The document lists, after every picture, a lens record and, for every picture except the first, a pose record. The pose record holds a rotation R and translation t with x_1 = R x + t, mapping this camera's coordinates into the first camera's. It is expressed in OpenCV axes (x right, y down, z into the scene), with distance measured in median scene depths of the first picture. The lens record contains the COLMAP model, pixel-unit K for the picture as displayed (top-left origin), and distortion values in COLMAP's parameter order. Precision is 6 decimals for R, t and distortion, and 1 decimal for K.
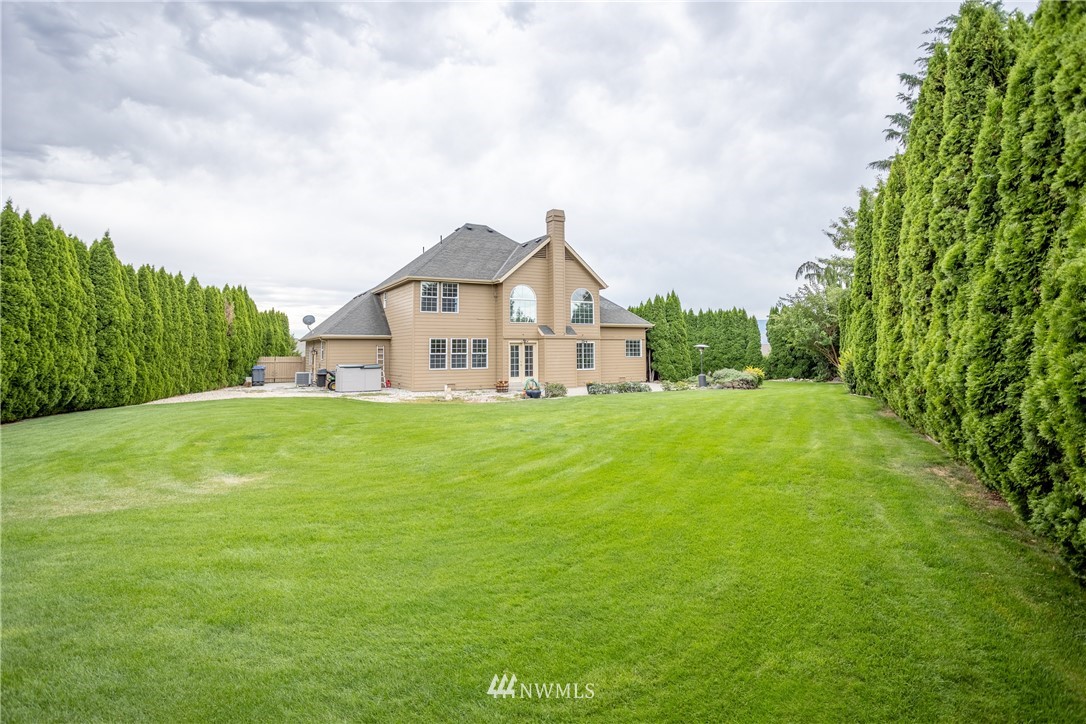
lens RADIAL K [[513.4, 0, 544.3], [0, 513.4, 335.5], [0, 0, 1]] dist [0.000177, -0.000058]
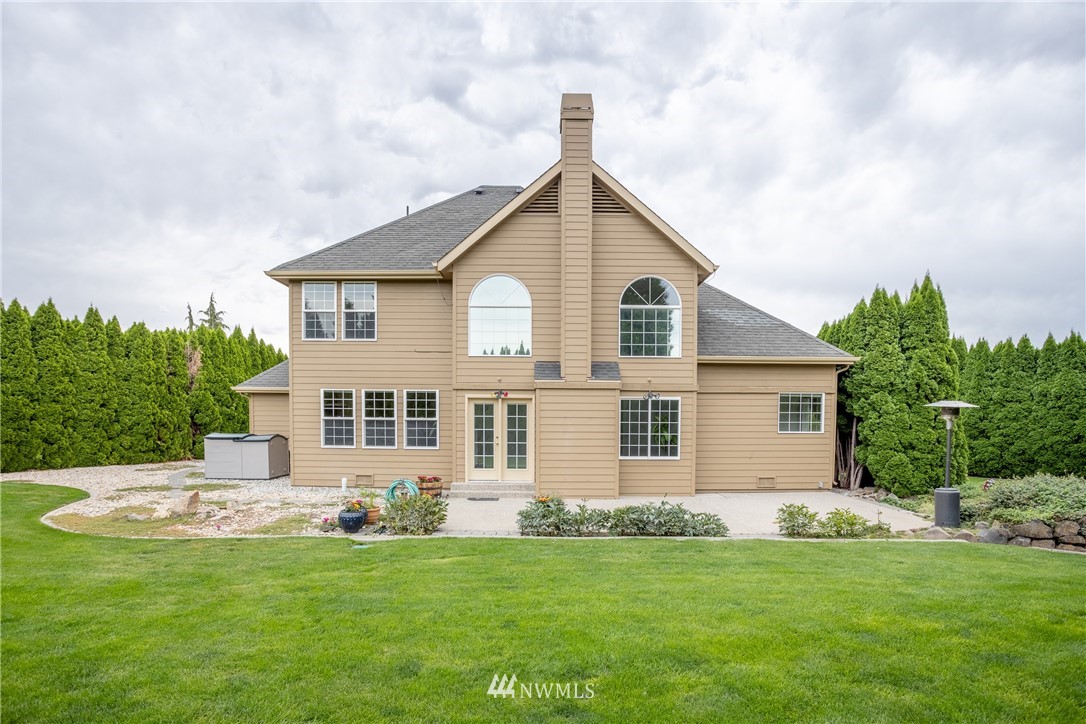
lens RADIAL K [[580.2, 0, 542.7], [0, 580.2, 450.7], [0, 0, 1]] dist [-0.003750, -0.001501]
pose [[0.888419, 0.037817, -0.457474, 0.234753], [0.001363, 0.996379, 0.085013, 0.016608], [0.459032, -0.076151, 0.885150, 0.520280]]
